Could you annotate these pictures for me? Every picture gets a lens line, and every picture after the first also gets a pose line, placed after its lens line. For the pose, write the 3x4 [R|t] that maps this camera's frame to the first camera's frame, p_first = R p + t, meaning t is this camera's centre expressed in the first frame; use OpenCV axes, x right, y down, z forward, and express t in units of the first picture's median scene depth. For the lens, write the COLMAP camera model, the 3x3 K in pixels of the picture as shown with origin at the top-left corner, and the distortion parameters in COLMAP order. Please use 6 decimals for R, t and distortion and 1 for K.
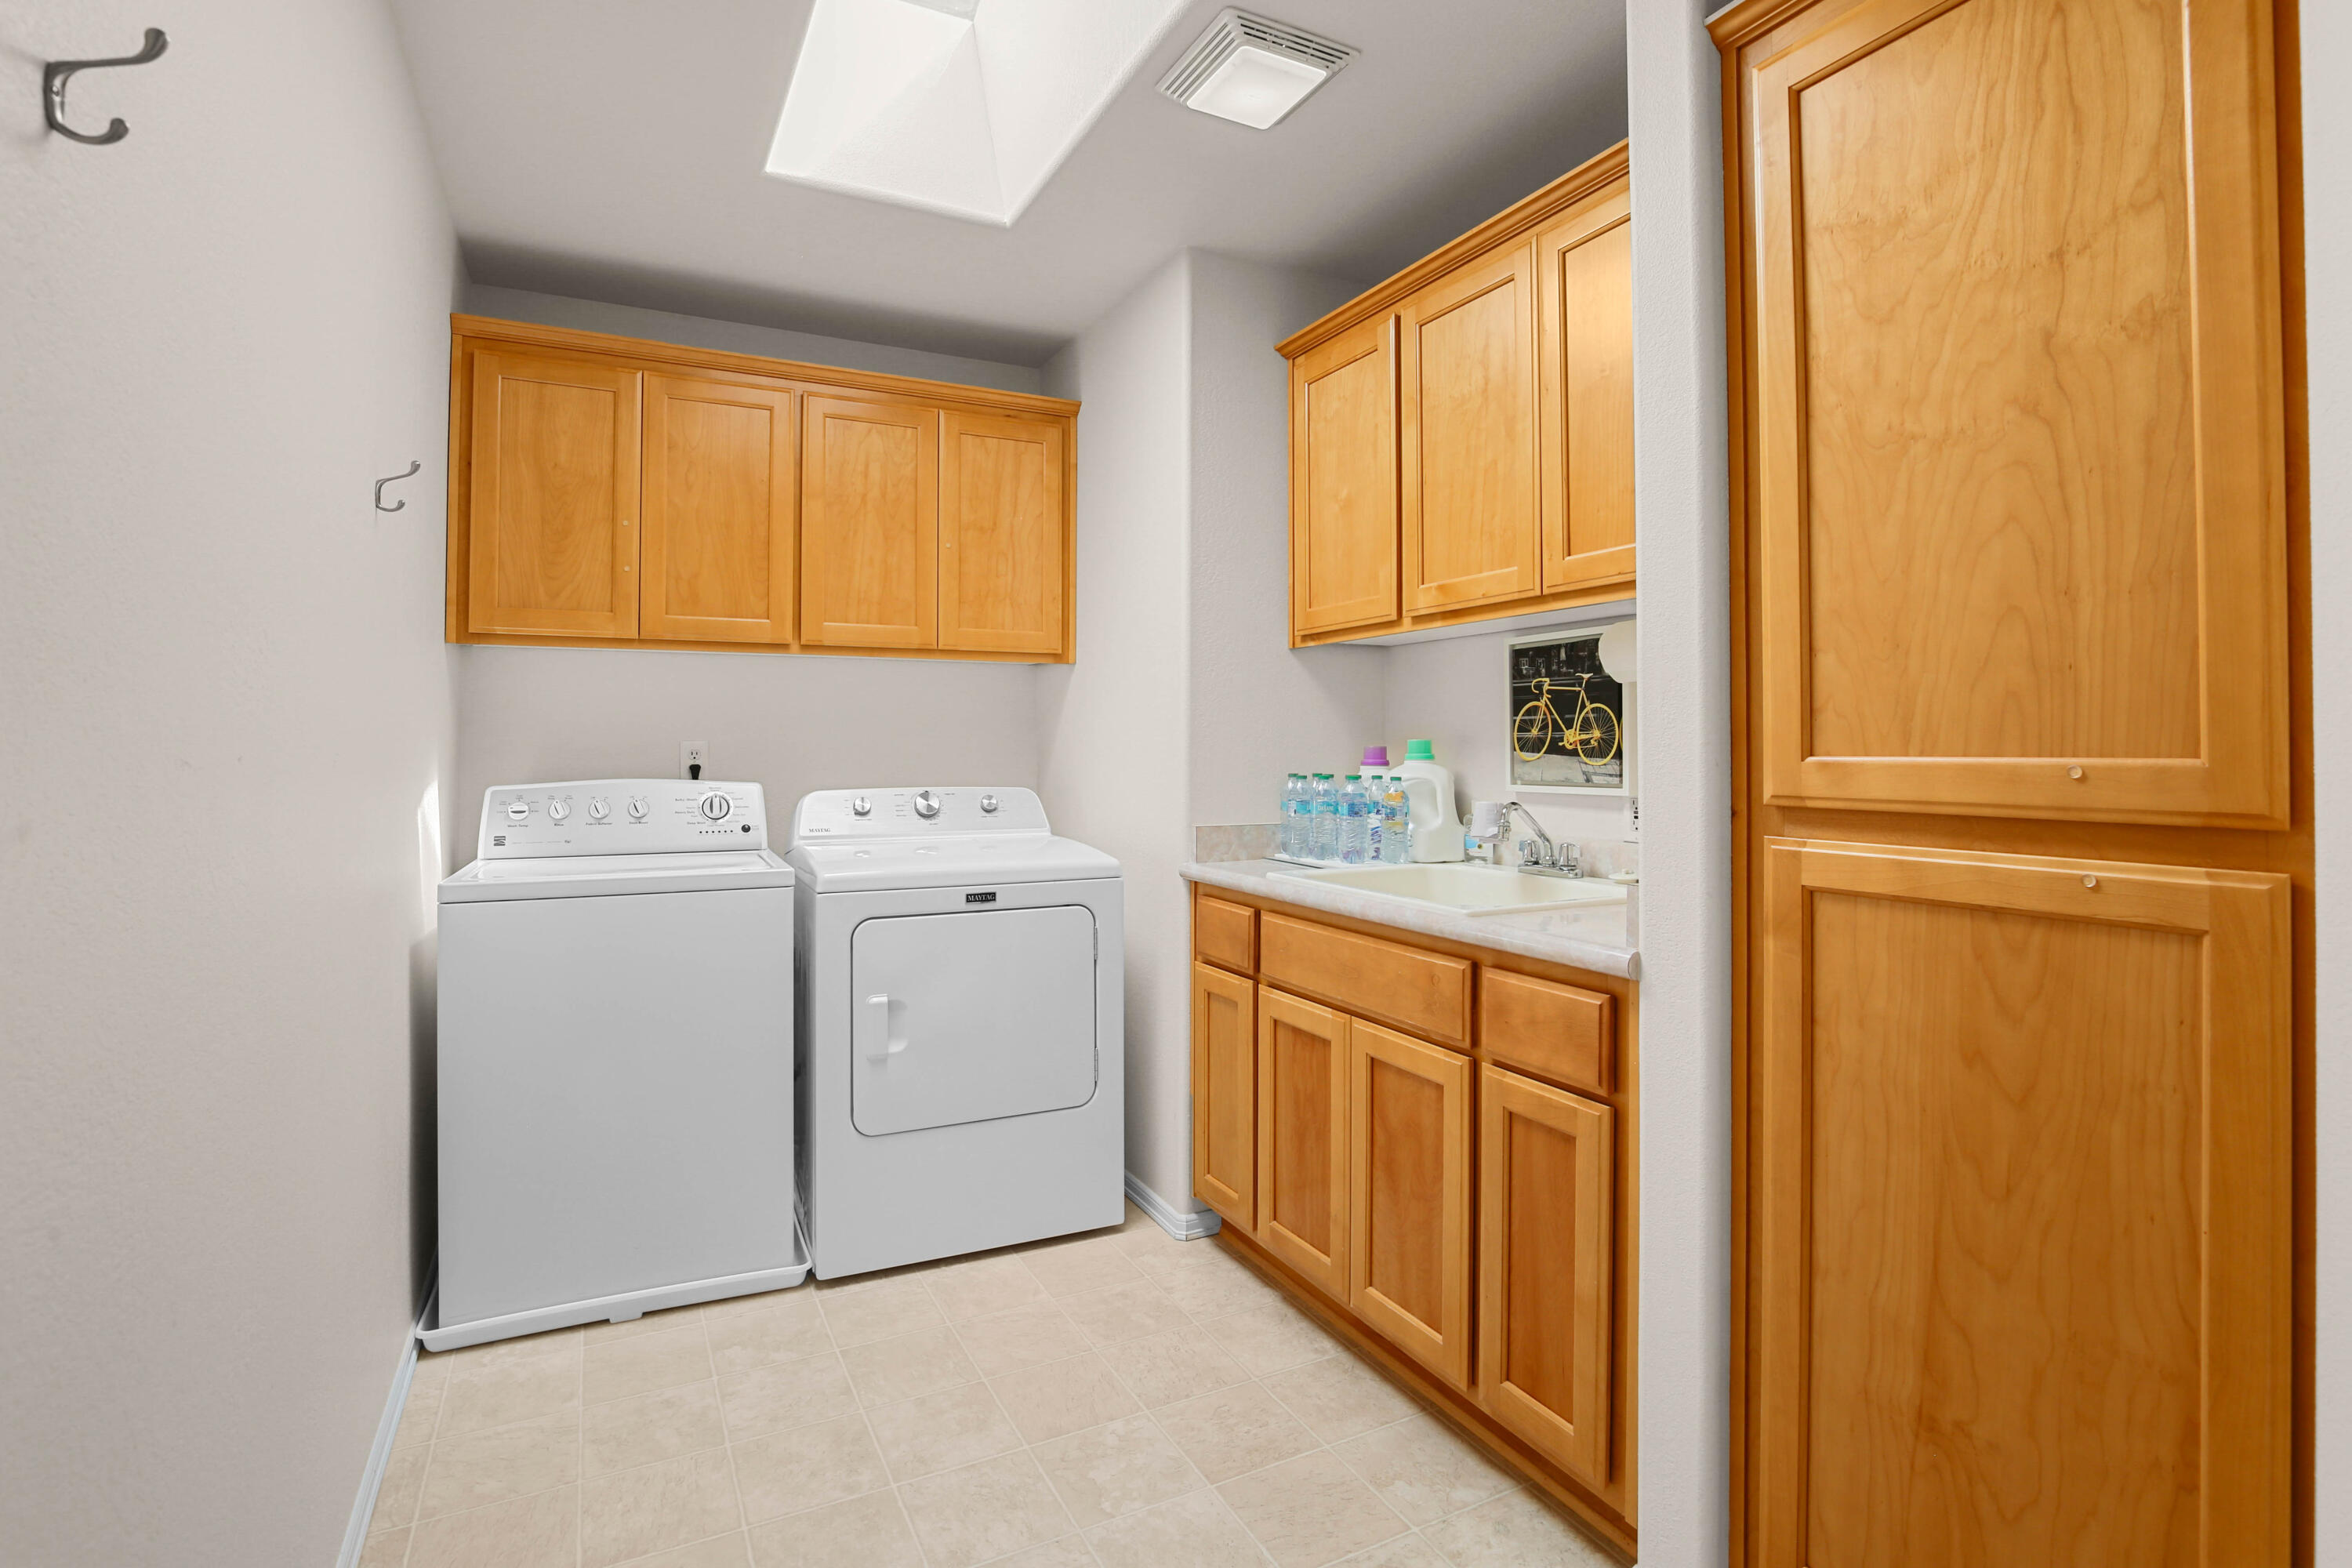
lens RADIAL K [[1105.5, 0, 1157.7], [0, 1105.5, 764.3], [0, 0, 1]] dist [-0.031946, 0.007451]
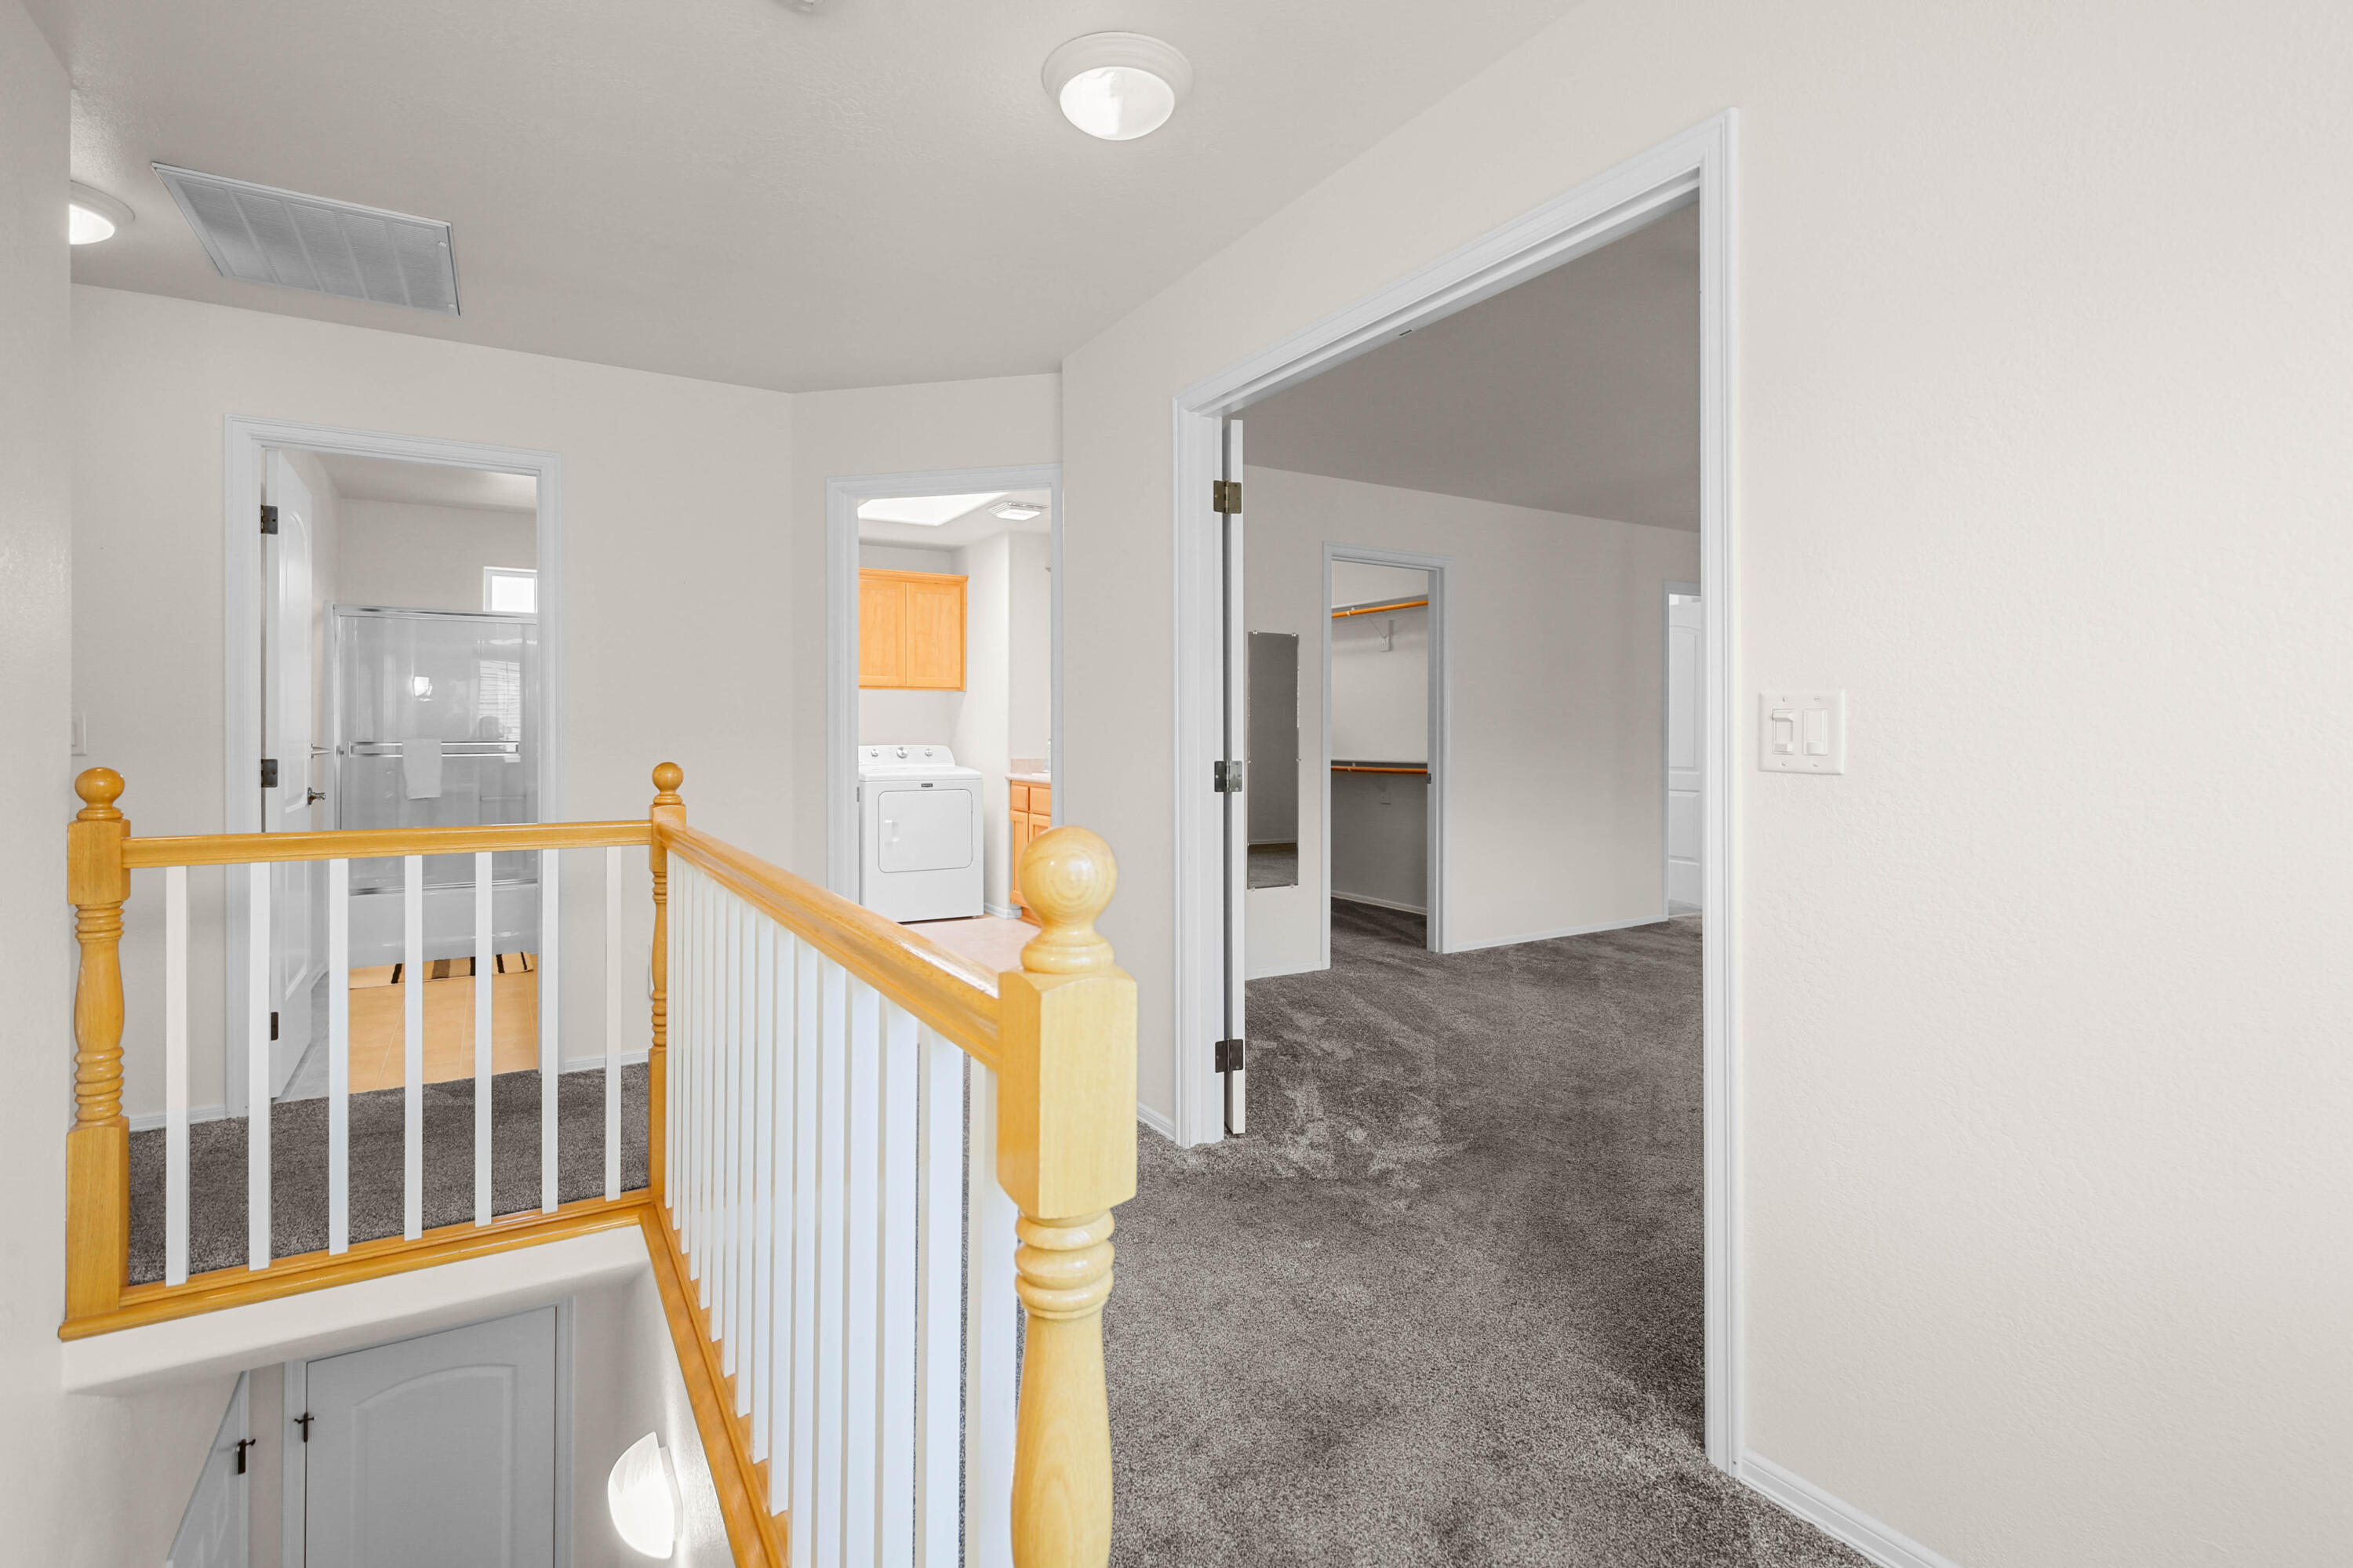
lens RADIAL K [[1106.0, 0, 1158.2], [0, 1106.0, 764.3], [0, 0, 1]] dist [-0.031946, 0.007451]
pose [[0.997620, -0.001810, 0.068924, 0.188490], [0.001204, 0.999960, 0.008844, 0.044633], [-0.068937, -0.008740, 0.997583, -1.504828]]
